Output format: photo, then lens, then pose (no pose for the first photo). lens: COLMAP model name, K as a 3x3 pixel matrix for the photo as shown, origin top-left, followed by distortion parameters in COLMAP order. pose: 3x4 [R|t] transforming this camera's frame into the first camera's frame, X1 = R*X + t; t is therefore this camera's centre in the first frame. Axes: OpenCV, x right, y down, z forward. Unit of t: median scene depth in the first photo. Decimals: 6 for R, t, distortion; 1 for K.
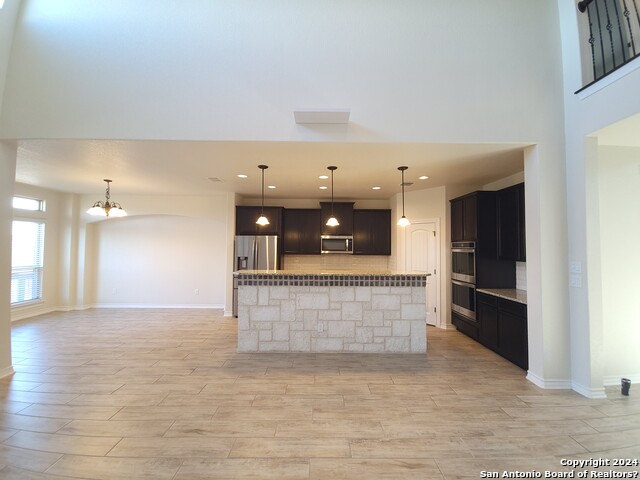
lens RADIAL K [[258.9, 0, 320.3], [0, 258.9, 238.6], [0, 0, 1]] dist [0.001125, -0.000447]
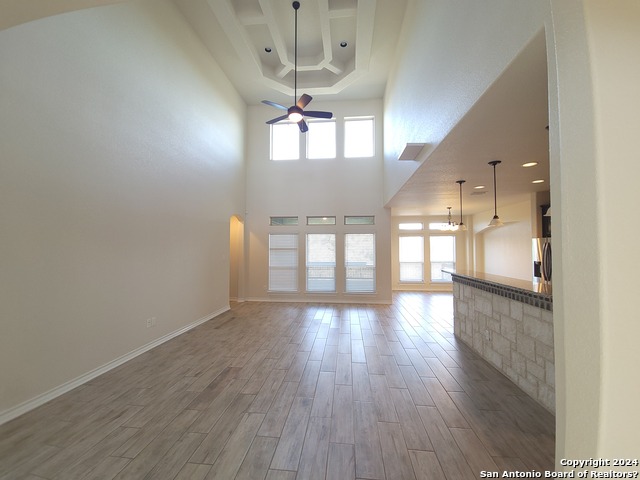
lens RADIAL K [[258.9, 0, 320.9], [0, 258.9, 242.4], [0, 0, 1]] dist [0.001125, -0.000447]
pose [[-0.110185, -0.031551, -0.993410, 1.021209], [0.032981, 0.998830, -0.035381, 0.016396], [0.993364, -0.036663, -0.109015, 0.506199]]
